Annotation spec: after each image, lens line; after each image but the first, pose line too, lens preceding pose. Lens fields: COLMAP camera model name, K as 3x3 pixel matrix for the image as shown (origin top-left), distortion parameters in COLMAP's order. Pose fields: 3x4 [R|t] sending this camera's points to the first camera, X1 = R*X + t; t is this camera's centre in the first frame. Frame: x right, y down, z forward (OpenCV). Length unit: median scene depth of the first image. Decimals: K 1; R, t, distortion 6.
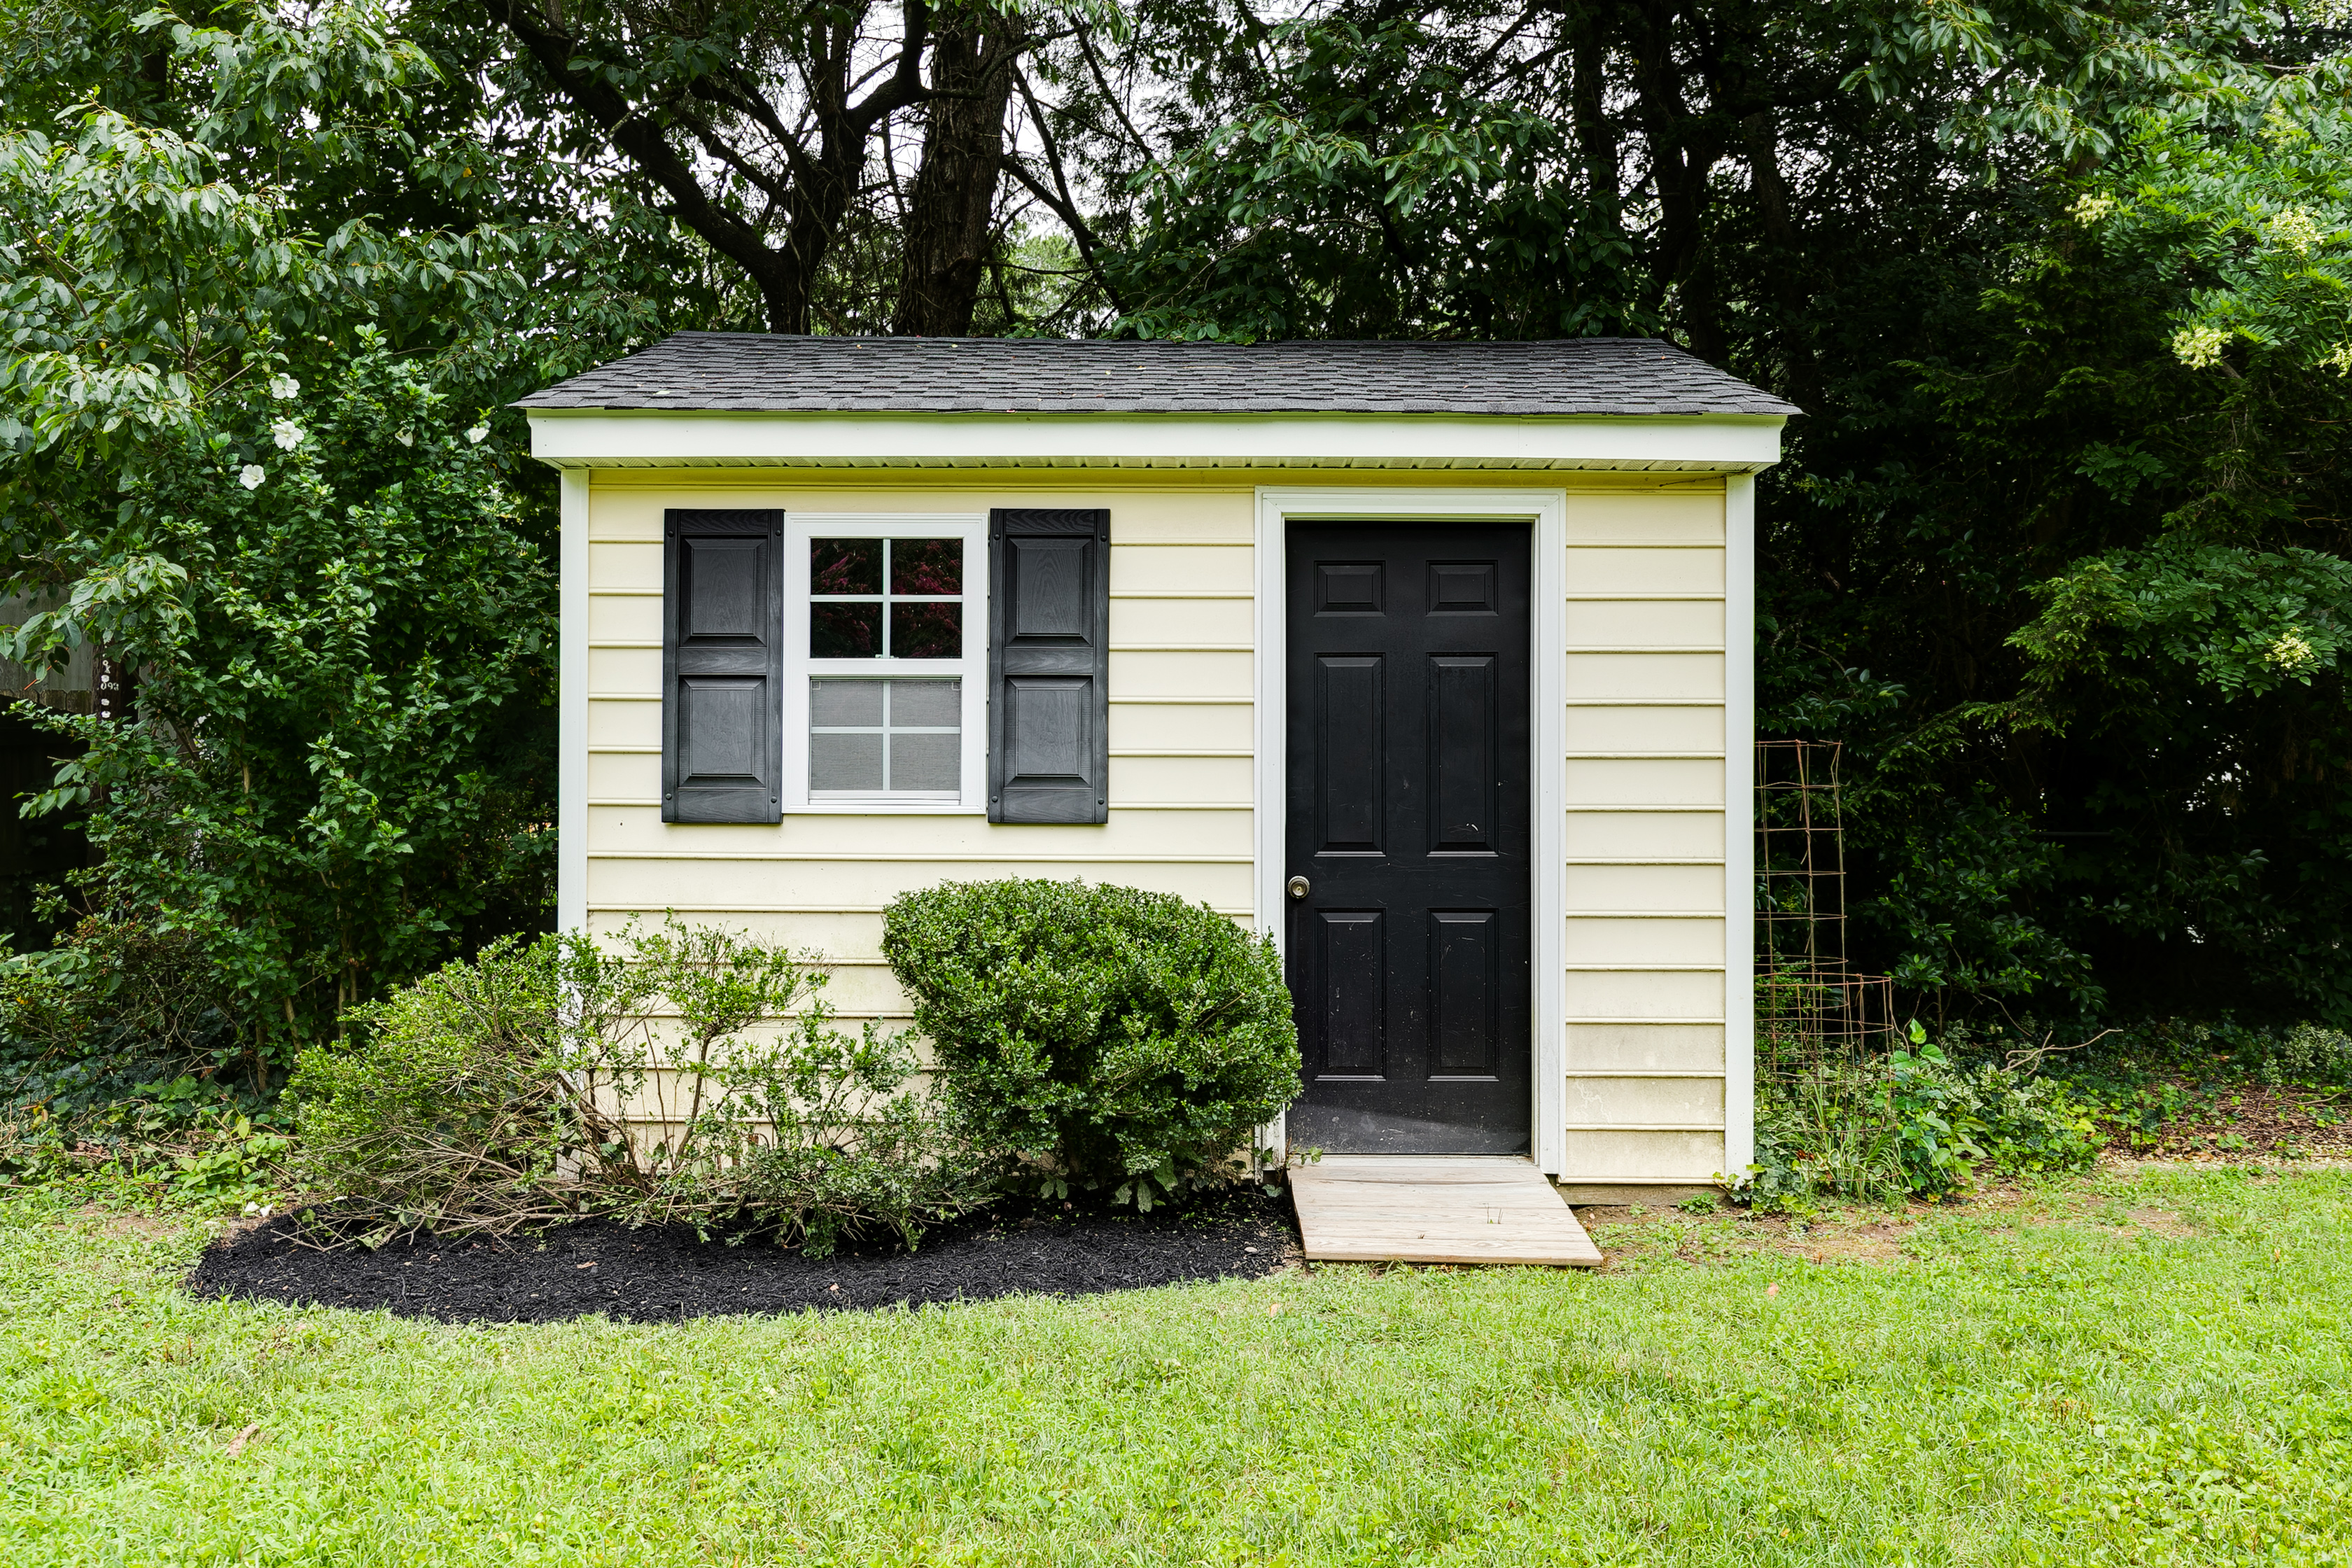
lens RADIAL K [[1940.4, 0, 1189.9], [0, 1940.4, 786.6], [0, 0, 1]] dist [0.011926, 0.003640]
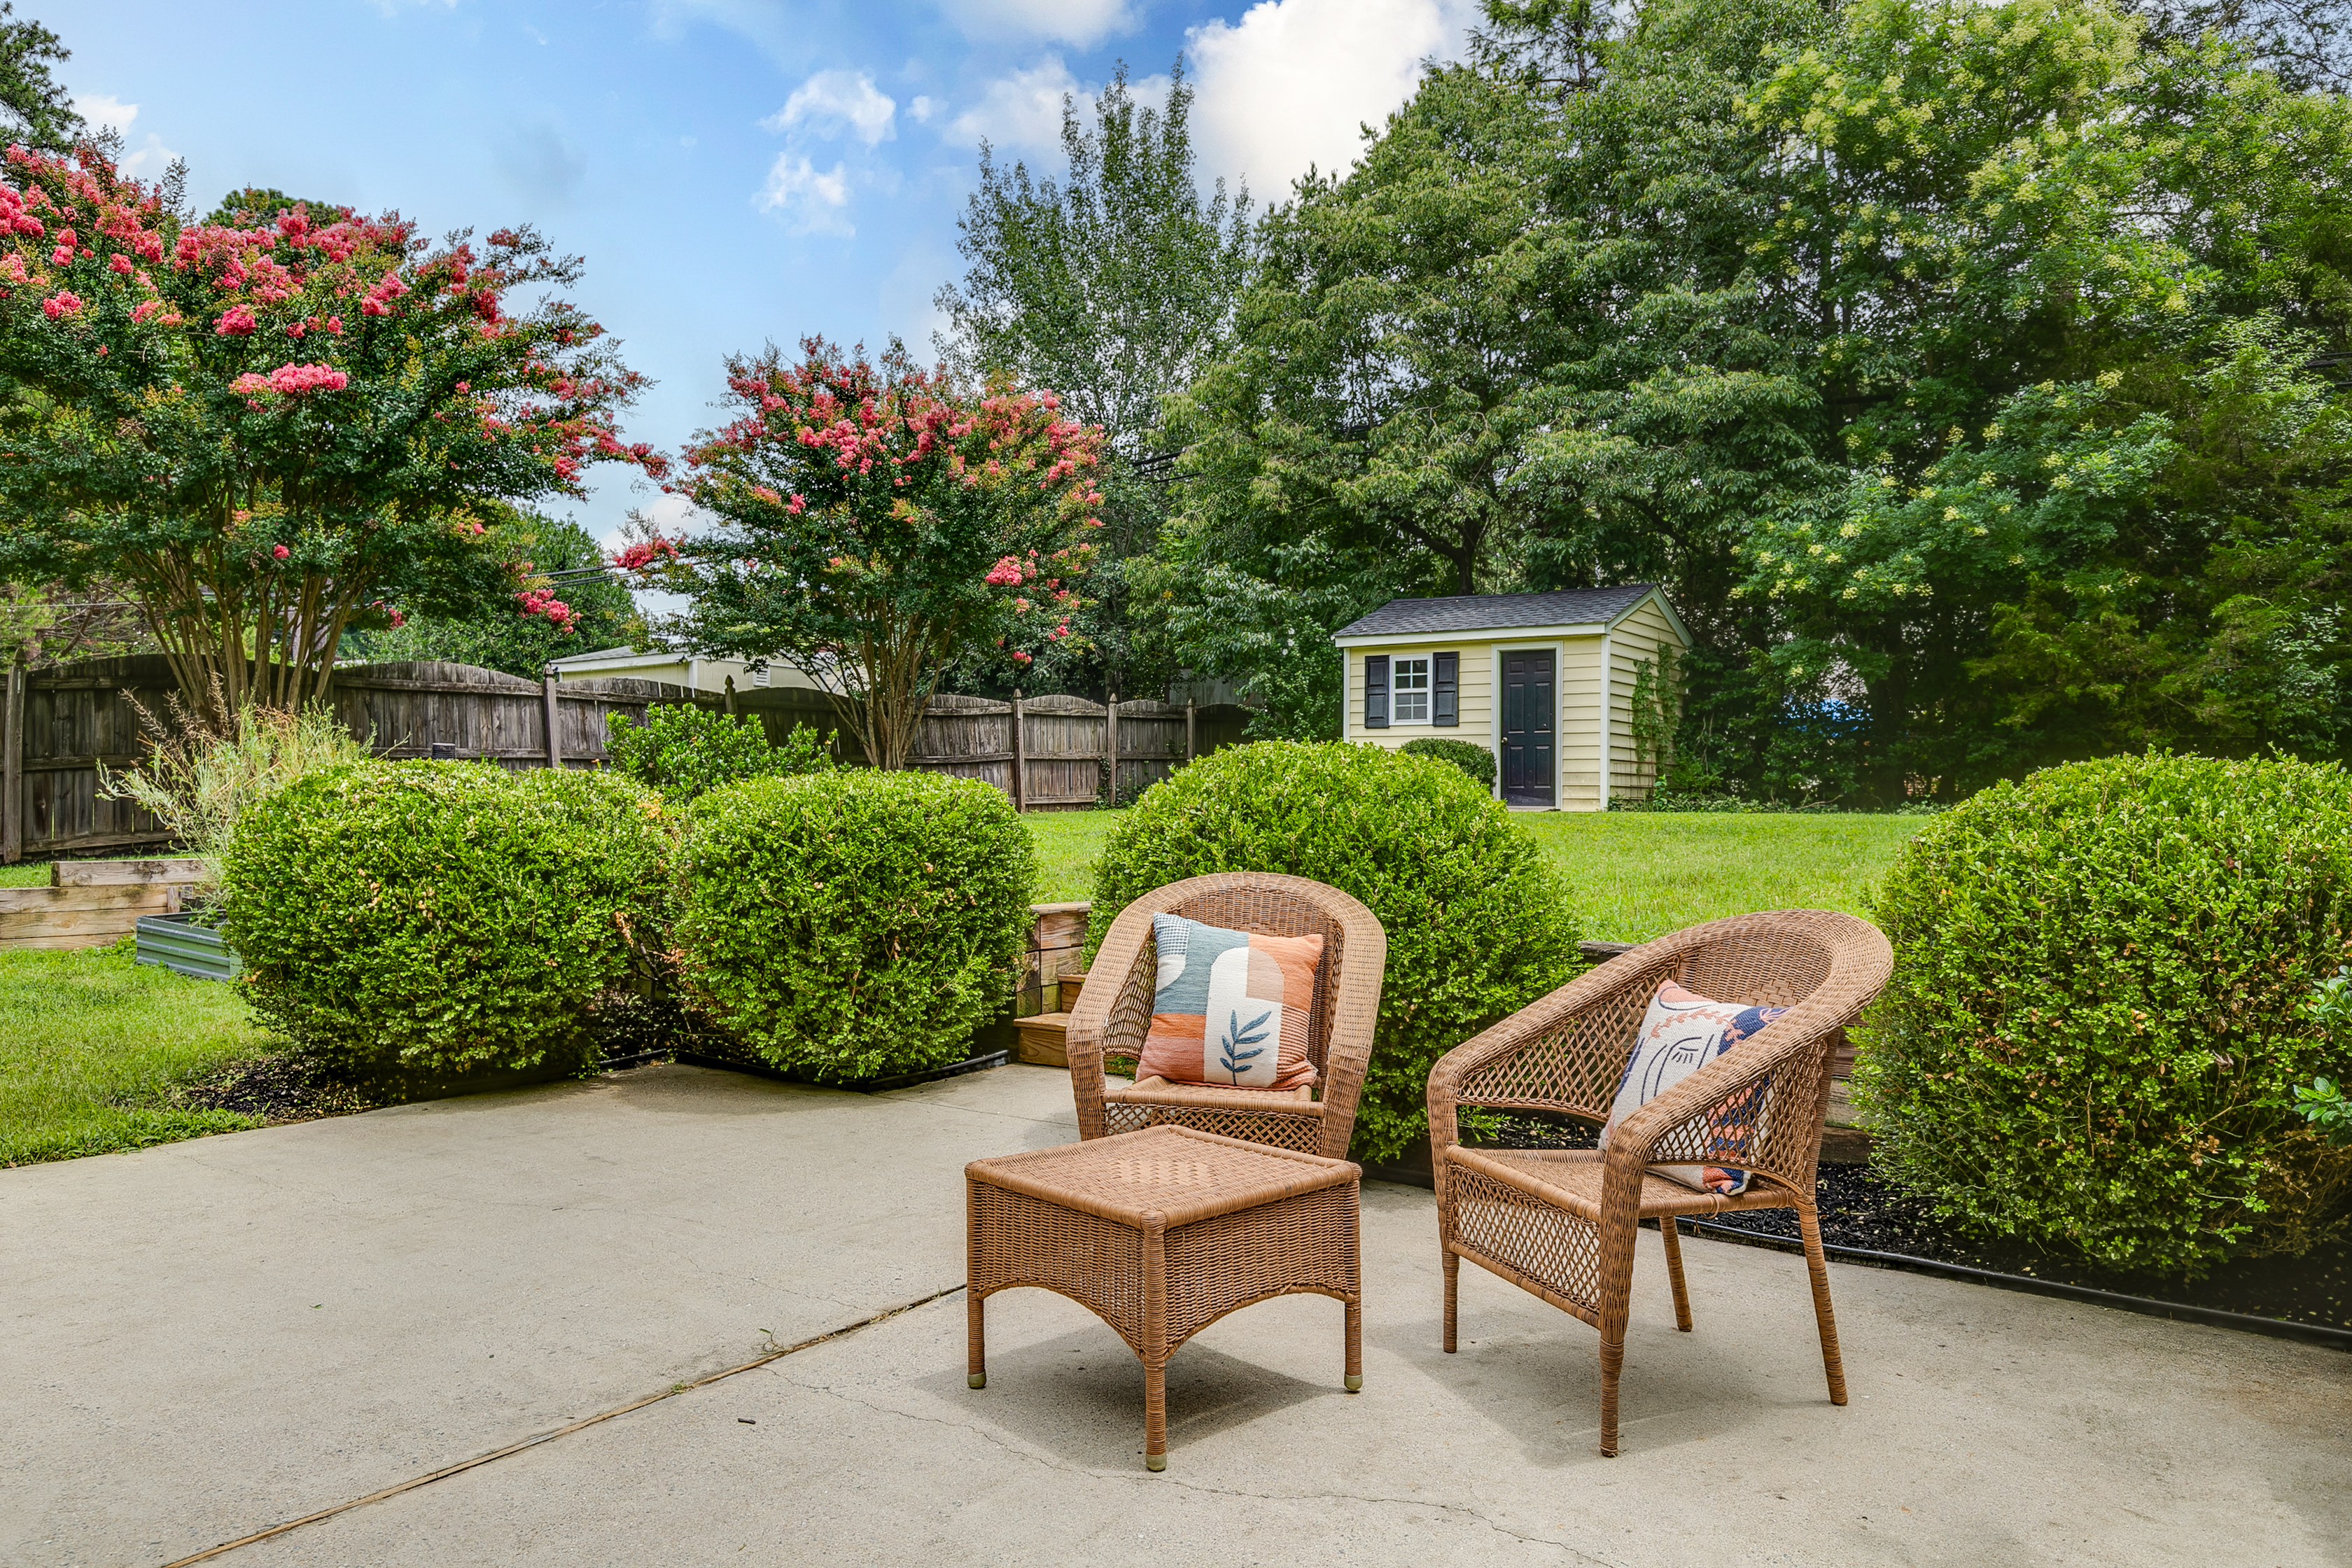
lens RADIAL K [[1580.3, 0, 1179.1], [0, 1580.3, 782.8], [0, 0, 1]] dist [-0.004670, -0.003375]
pose [[0.824455, -0.002498, -0.565922, 1.388703], [0.004776, 0.999985, 0.002545, 0.129770], [0.565907, -0.004801, 0.824455, -2.155111]]
